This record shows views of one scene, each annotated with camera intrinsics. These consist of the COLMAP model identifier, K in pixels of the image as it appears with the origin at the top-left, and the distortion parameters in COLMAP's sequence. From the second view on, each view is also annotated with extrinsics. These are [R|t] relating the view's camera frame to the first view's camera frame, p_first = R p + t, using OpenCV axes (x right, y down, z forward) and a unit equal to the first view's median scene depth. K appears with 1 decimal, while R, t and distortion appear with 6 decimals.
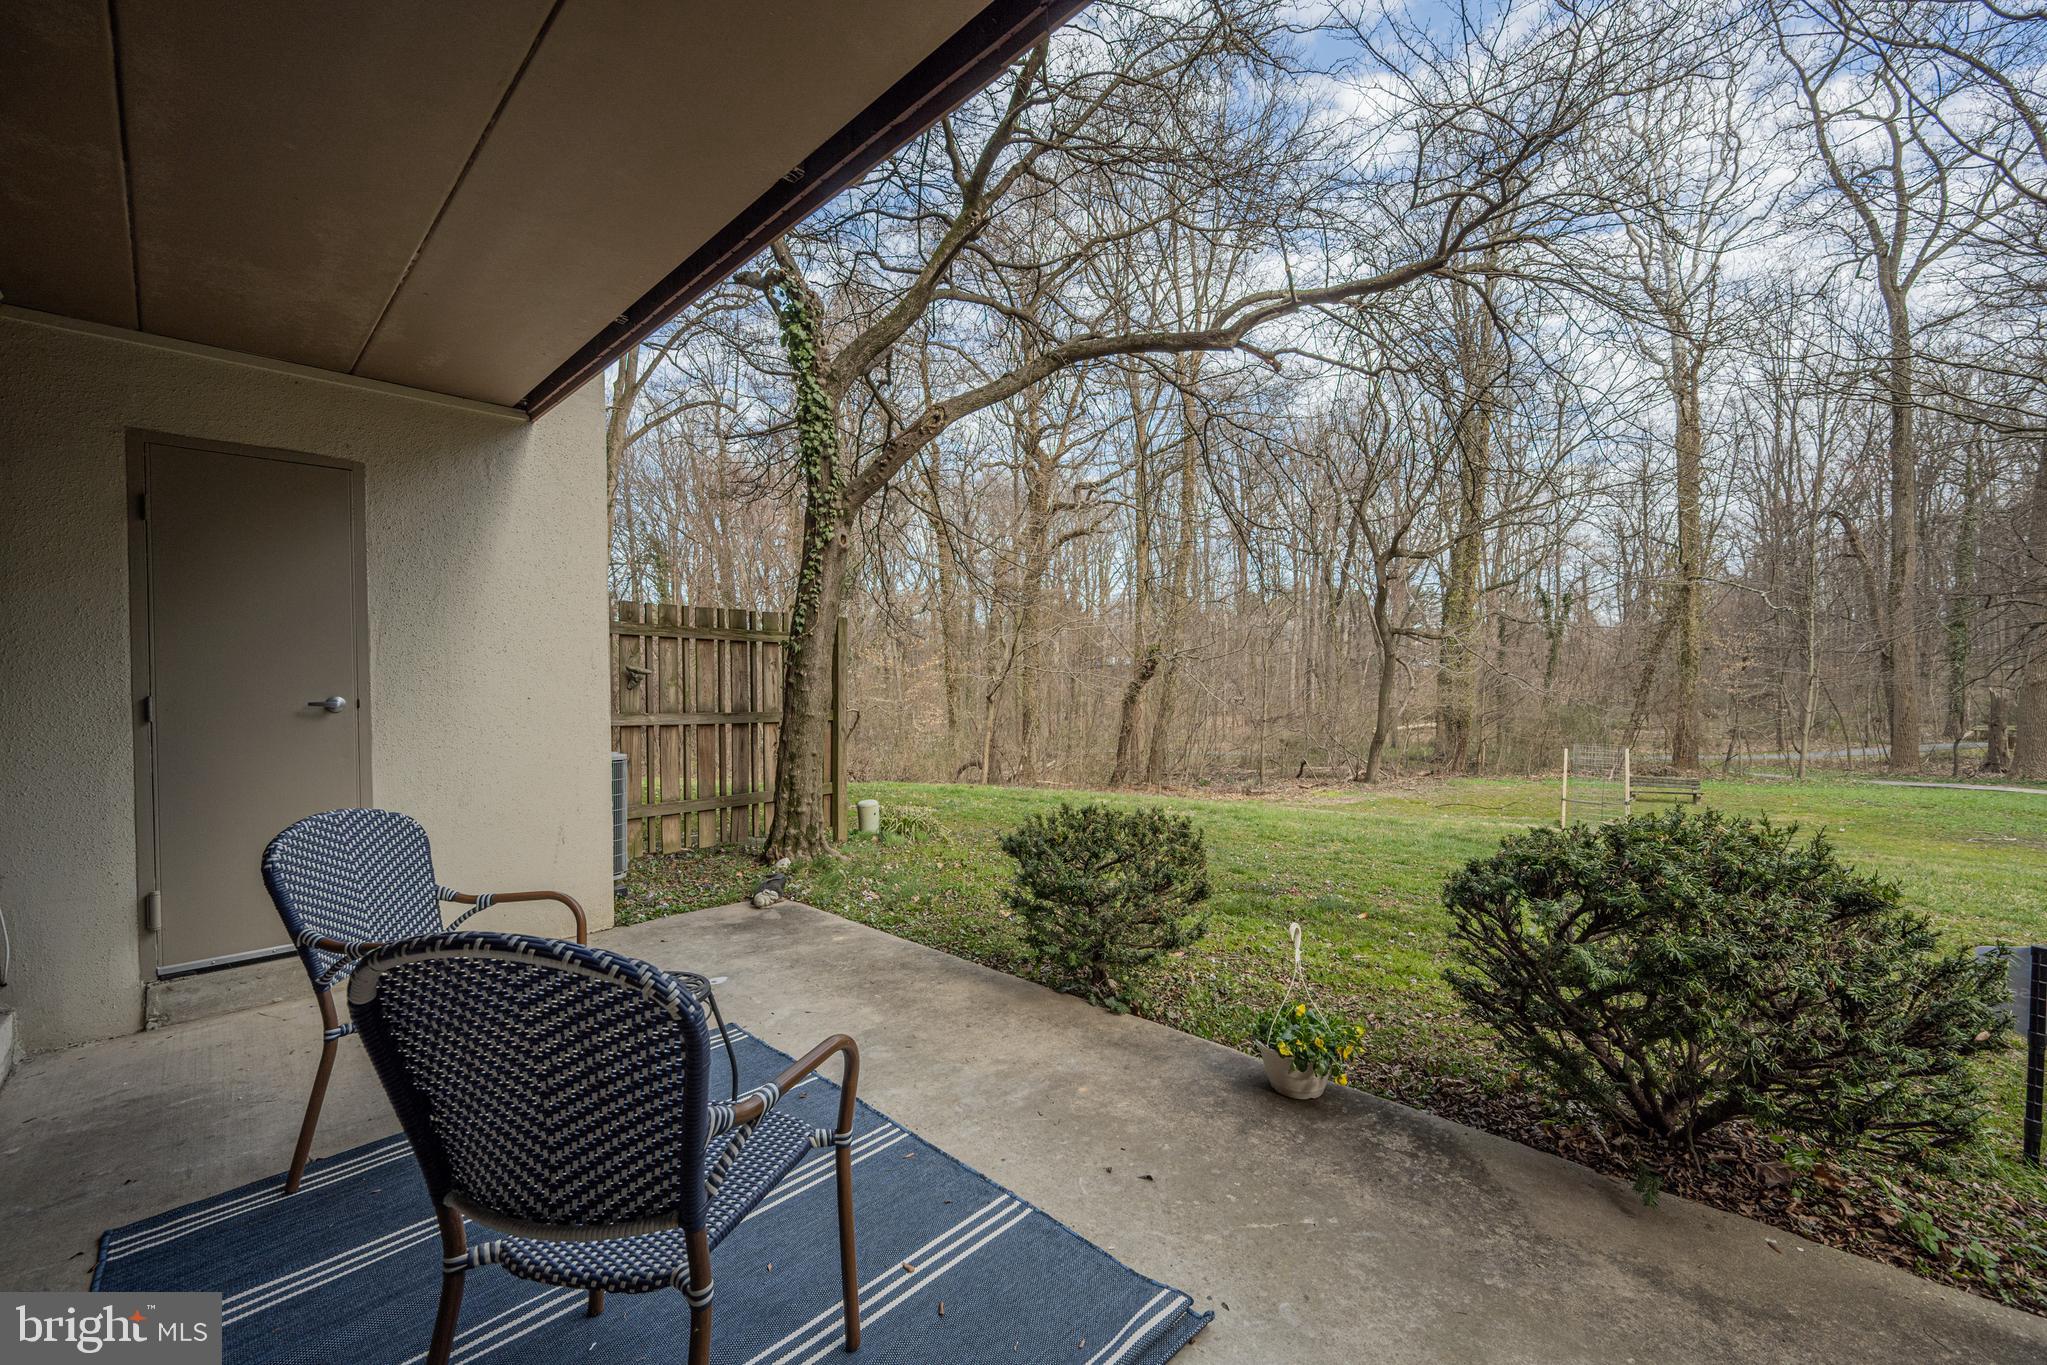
lens RADIAL K [[828.3, 0, 1021.3], [0, 828.3, 691.8], [0, 0, 1]] dist [-0.001172, -0.000049]
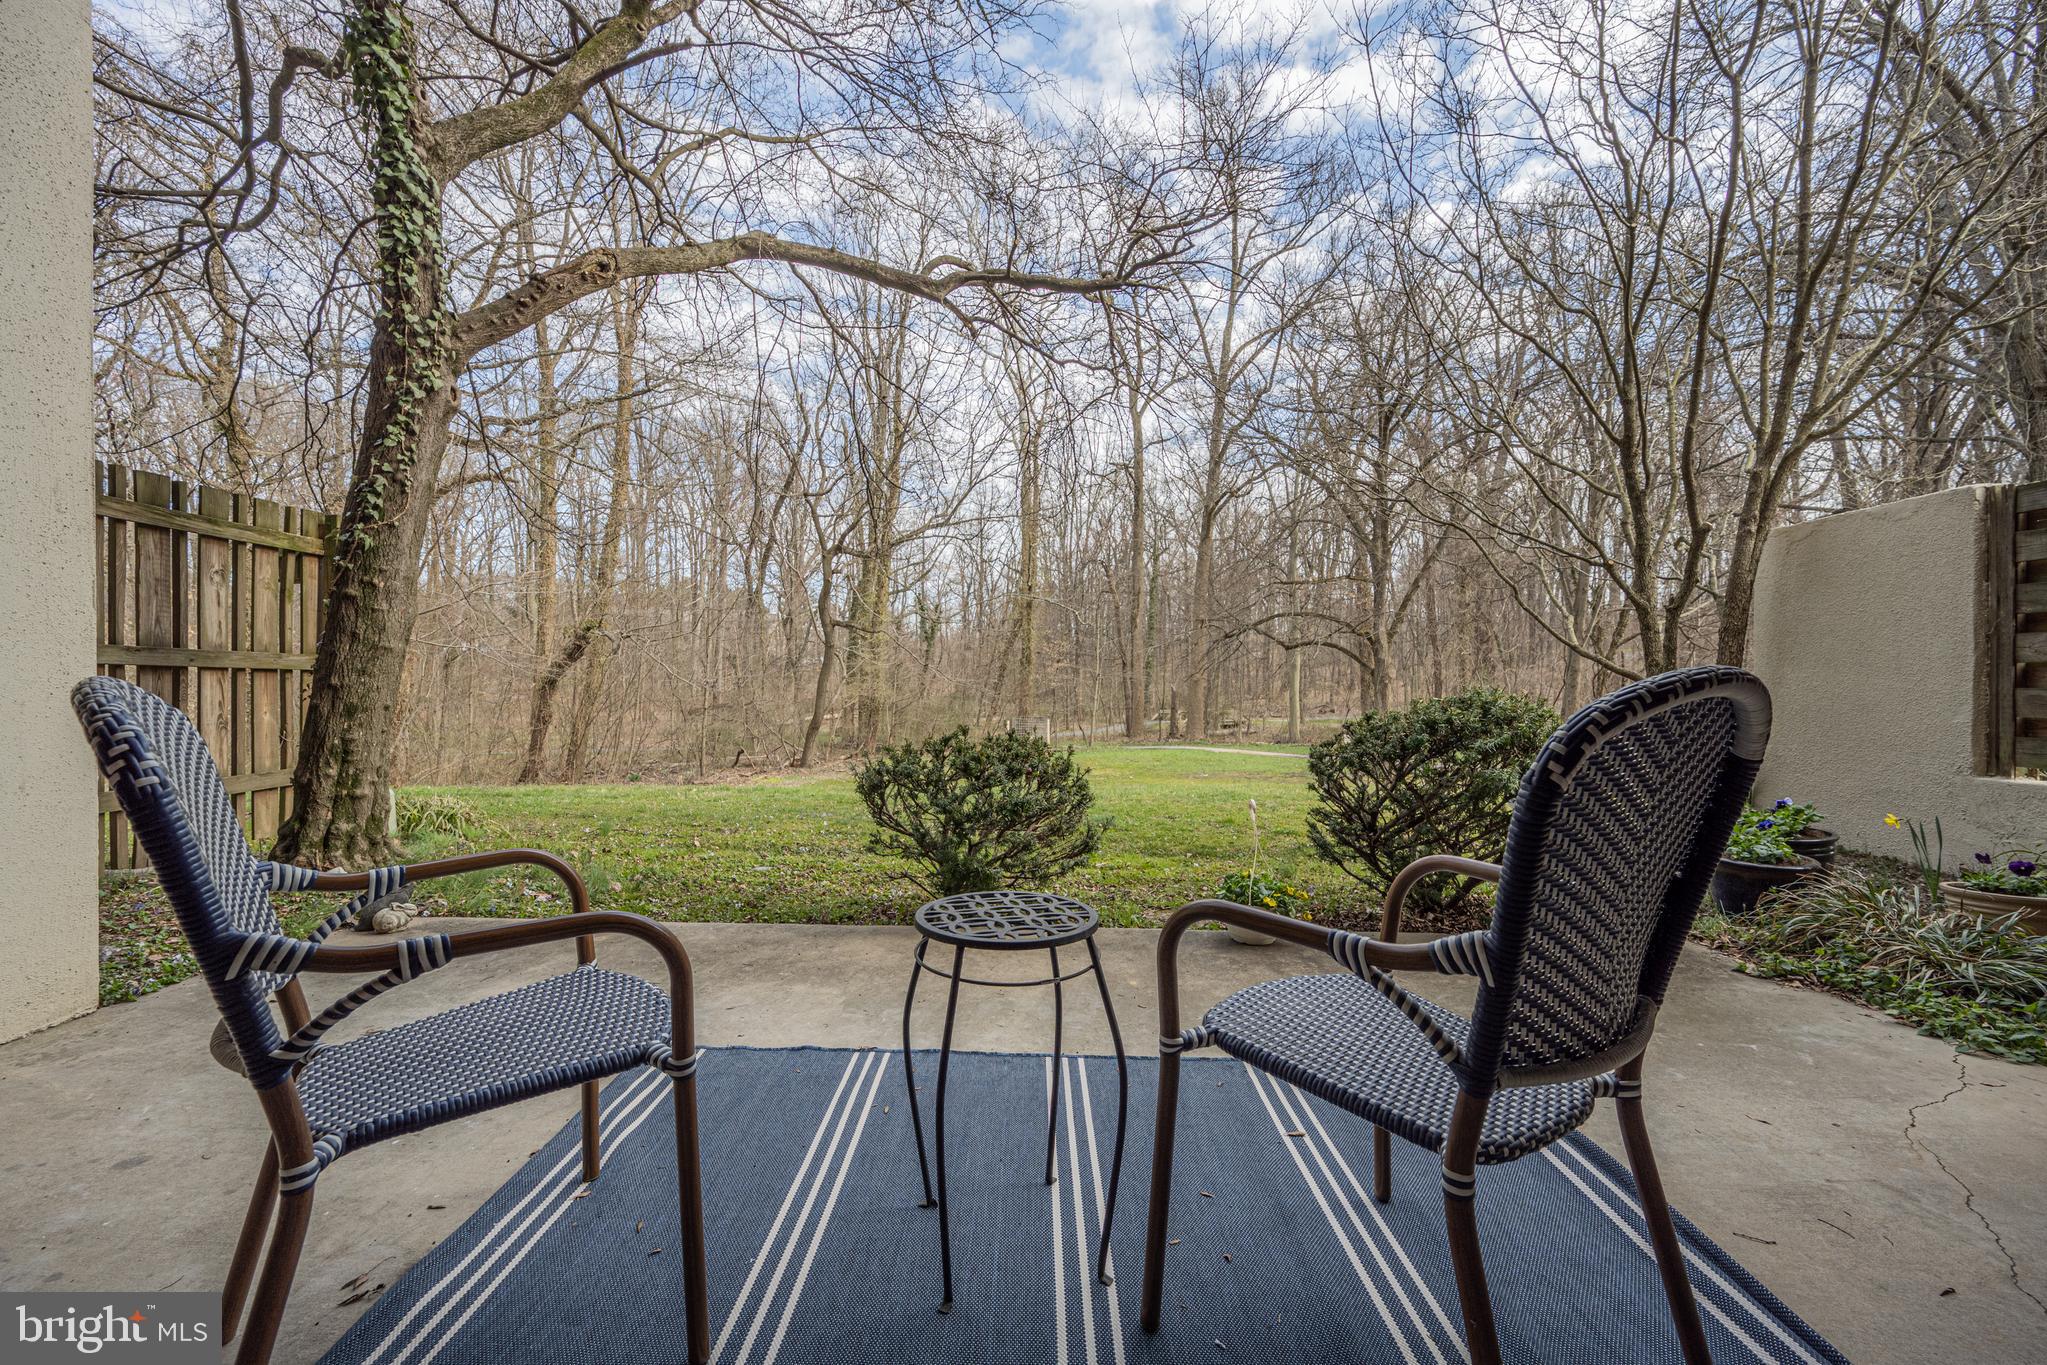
lens RADIAL K [[828.3, 0, 1021.3], [0, 828.3, 691.8], [0, 0, 1]] dist [-0.001172, -0.000049]
pose [[0.735718, 0.008330, 0.677237, -0.331085], [-0.007592, 0.999963, -0.004052, 0.063314], [-0.677246, -0.002161, 0.735754, 0.171349]]
